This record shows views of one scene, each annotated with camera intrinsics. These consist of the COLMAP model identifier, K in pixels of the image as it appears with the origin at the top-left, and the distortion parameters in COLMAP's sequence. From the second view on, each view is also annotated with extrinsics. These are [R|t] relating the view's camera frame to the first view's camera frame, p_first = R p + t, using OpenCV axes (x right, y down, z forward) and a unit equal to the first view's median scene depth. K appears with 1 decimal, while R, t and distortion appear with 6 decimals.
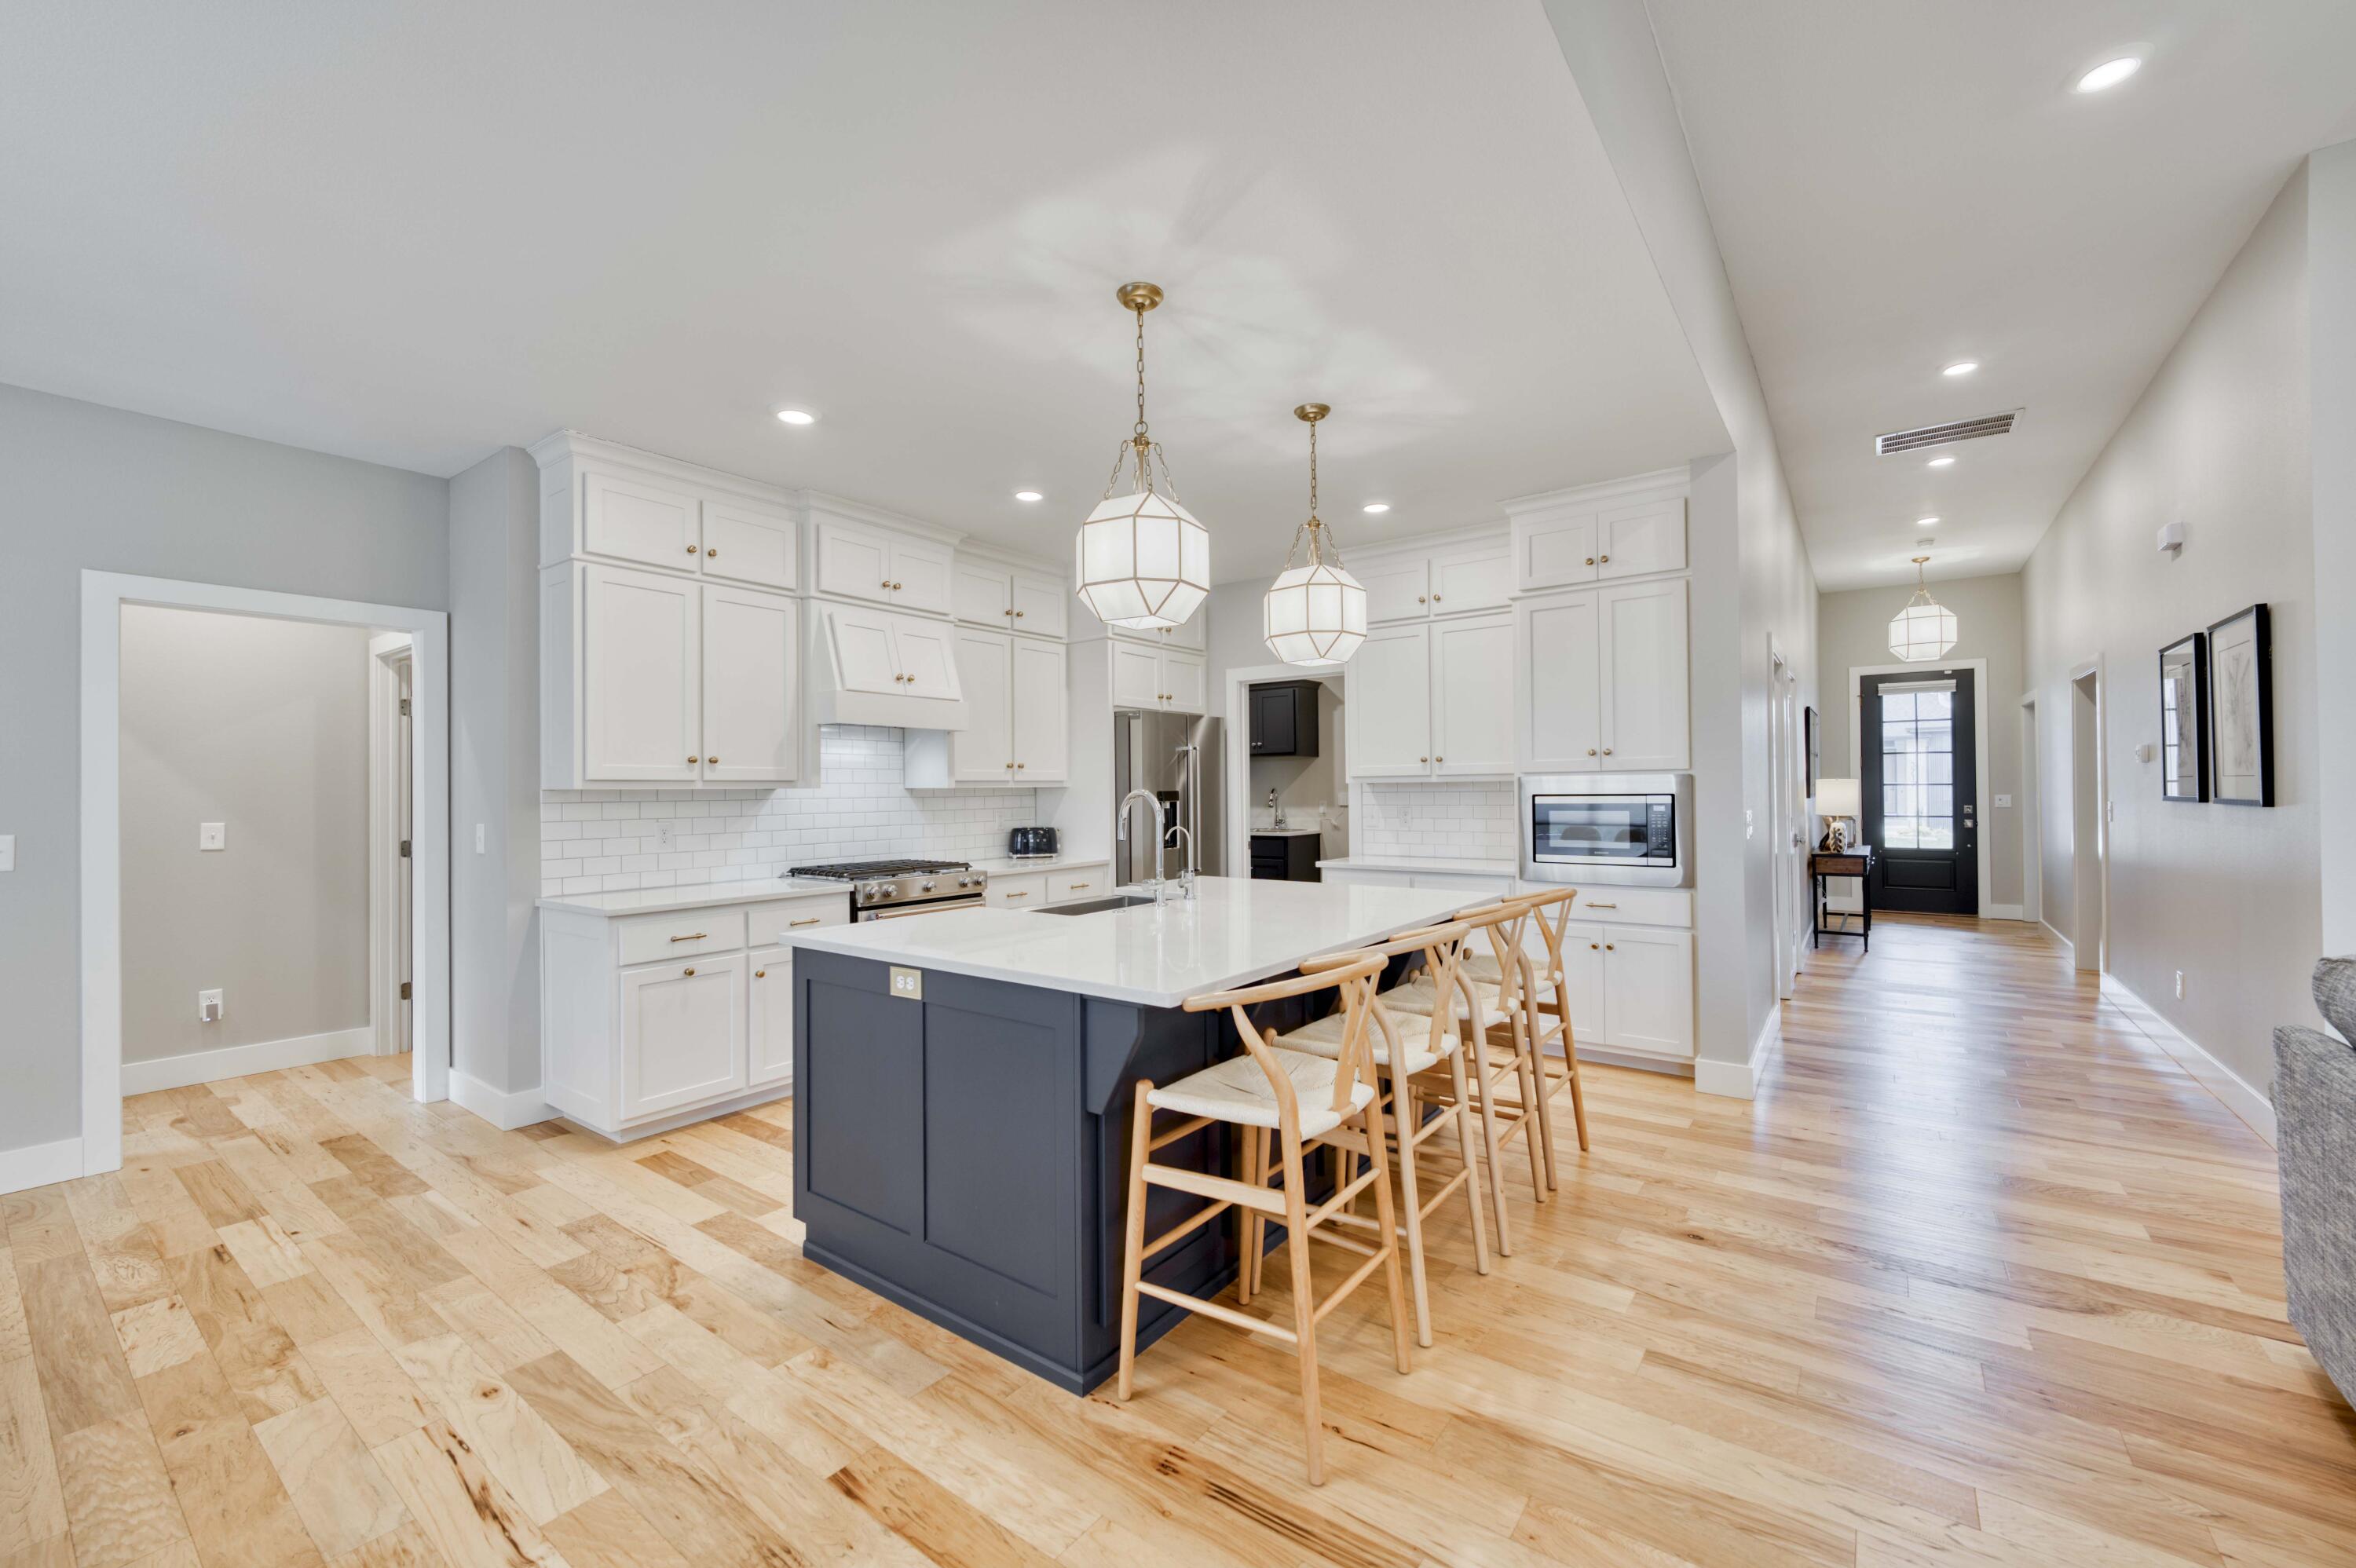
lens RADIAL K [[943.9, 0, 1174.8], [0, 943.9, 783.3], [0, 0, 1]] dist [-0.002538, -0.000772]
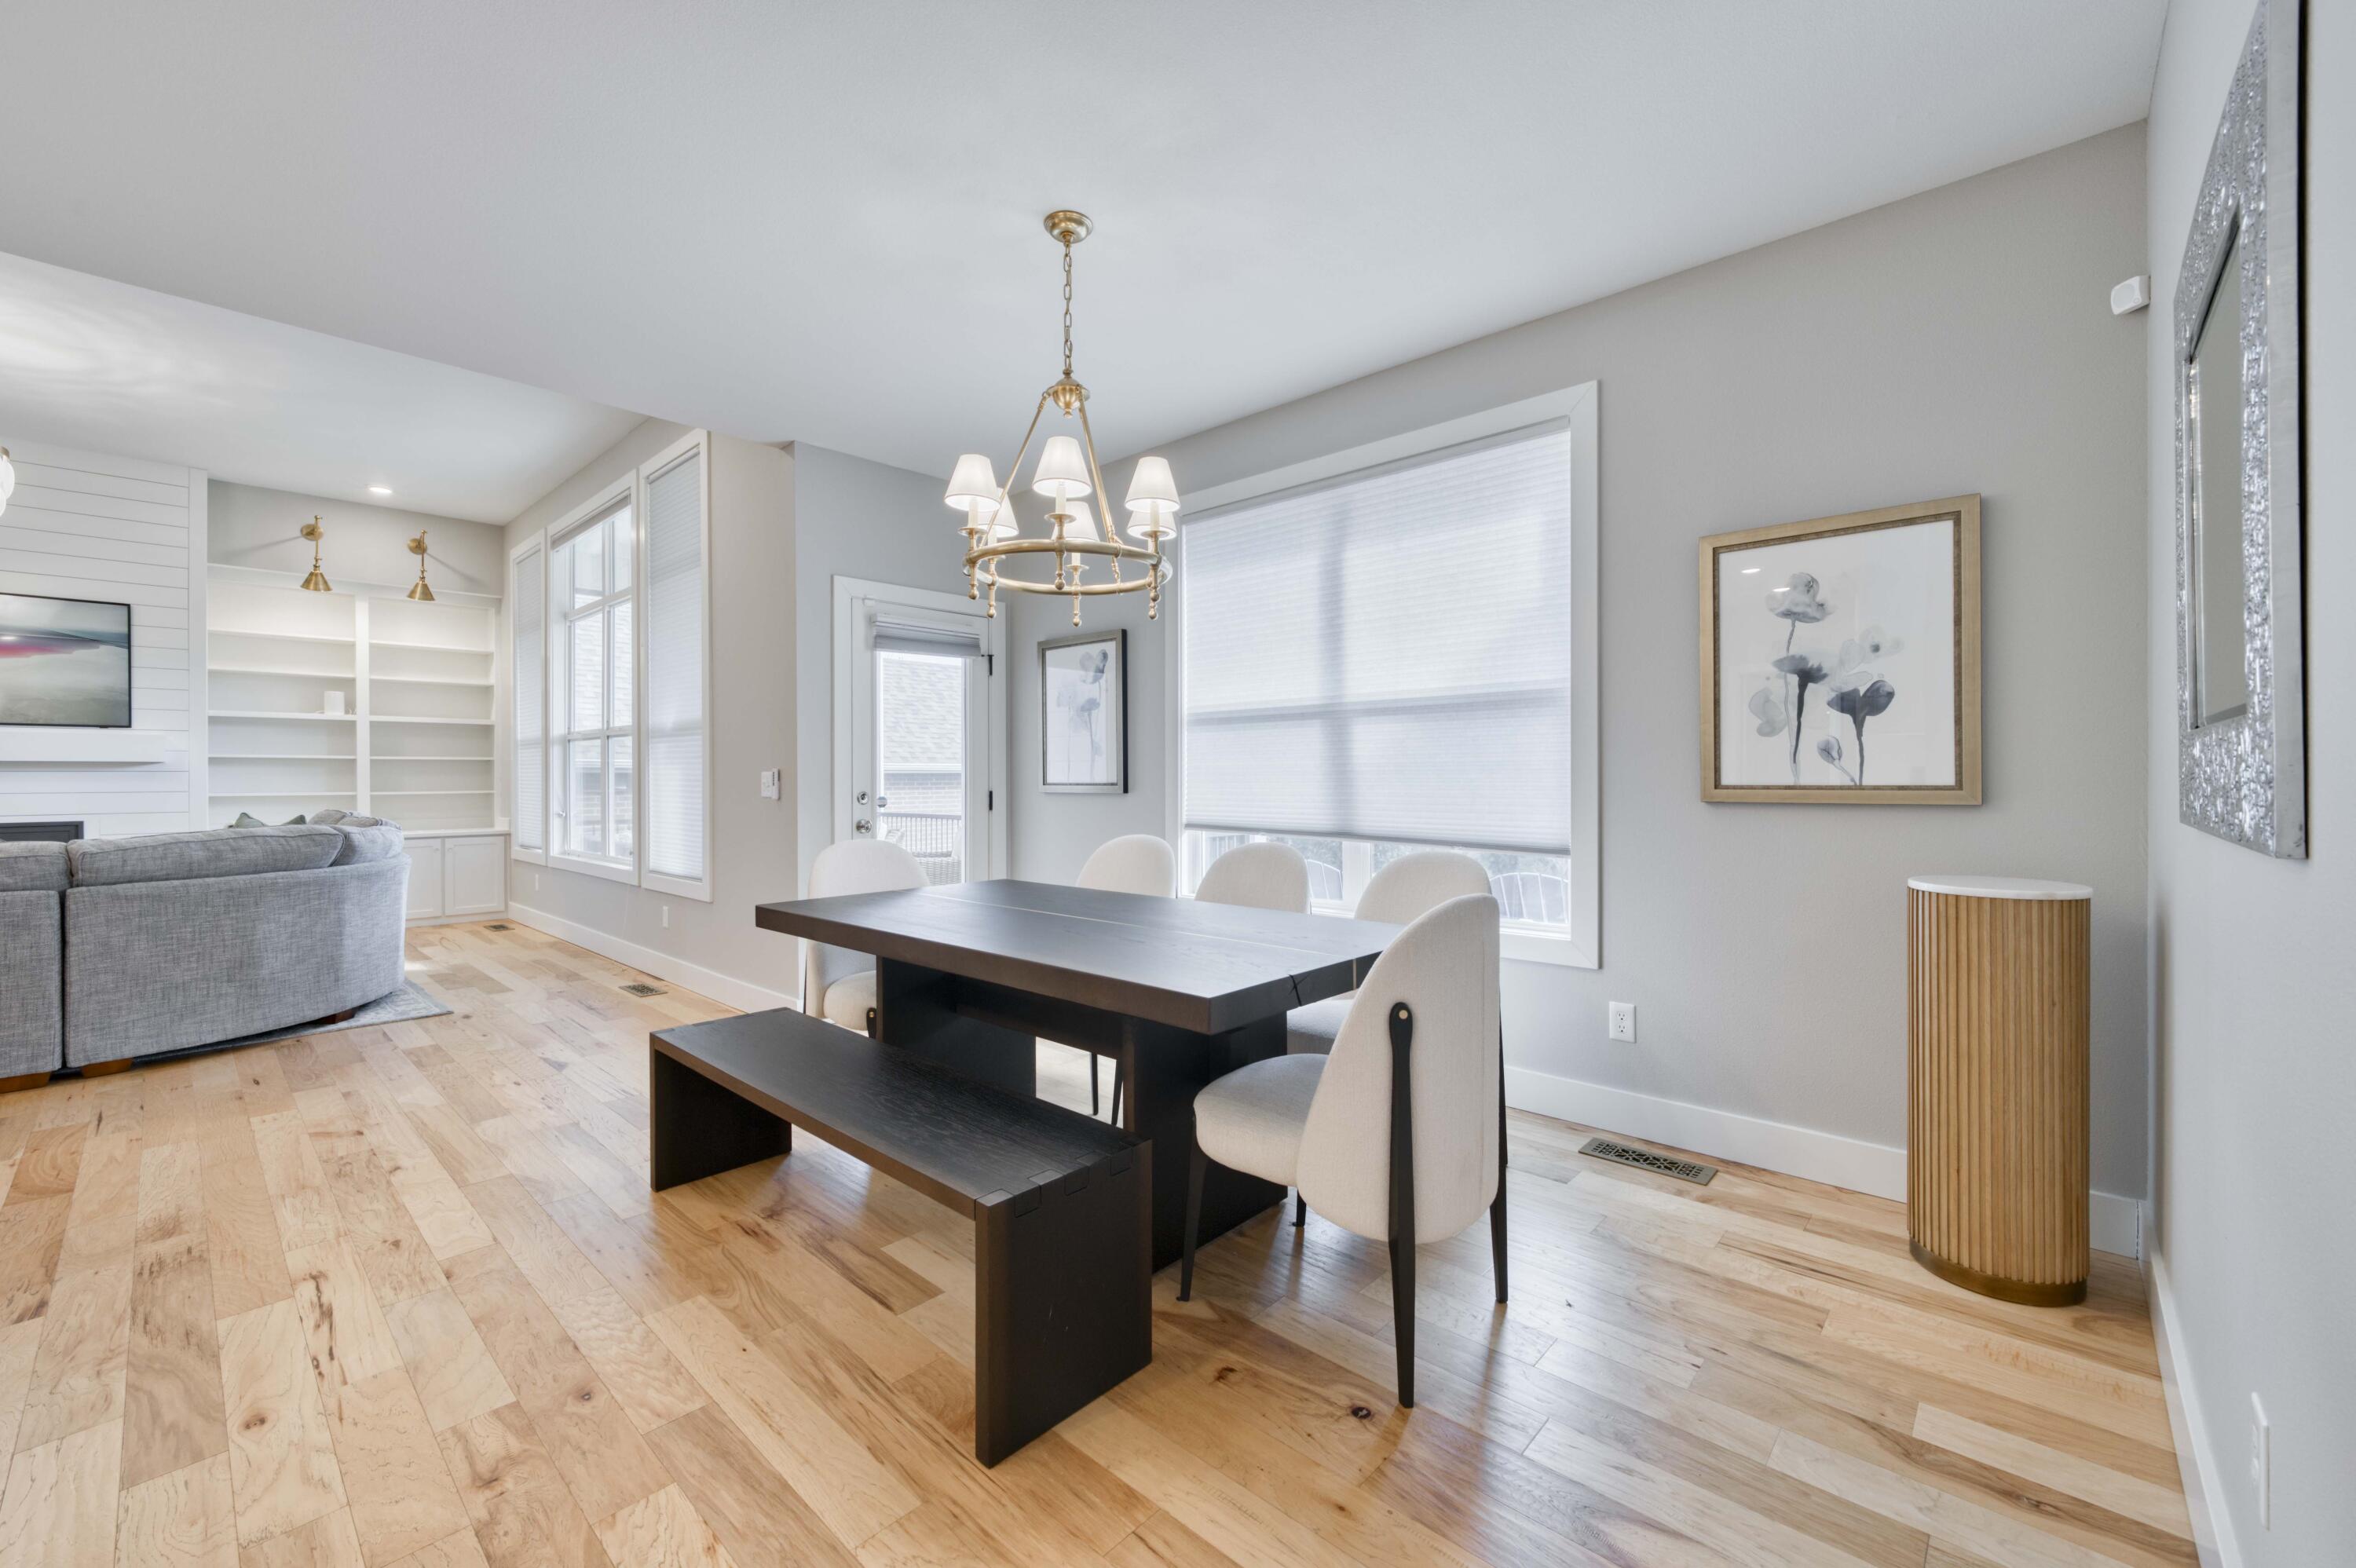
lens RADIAL K [[951.2, 0, 1173.5], [0, 951.2, 779.5], [0, 0, 1]] dist [-0.001899, 0.000064]
pose [[-0.993821, 0.012271, 0.110312, -0.916908], [0.011732, 0.999916, -0.005536, 0.055708], [-0.110370, -0.004208, -0.993882, 0.981859]]
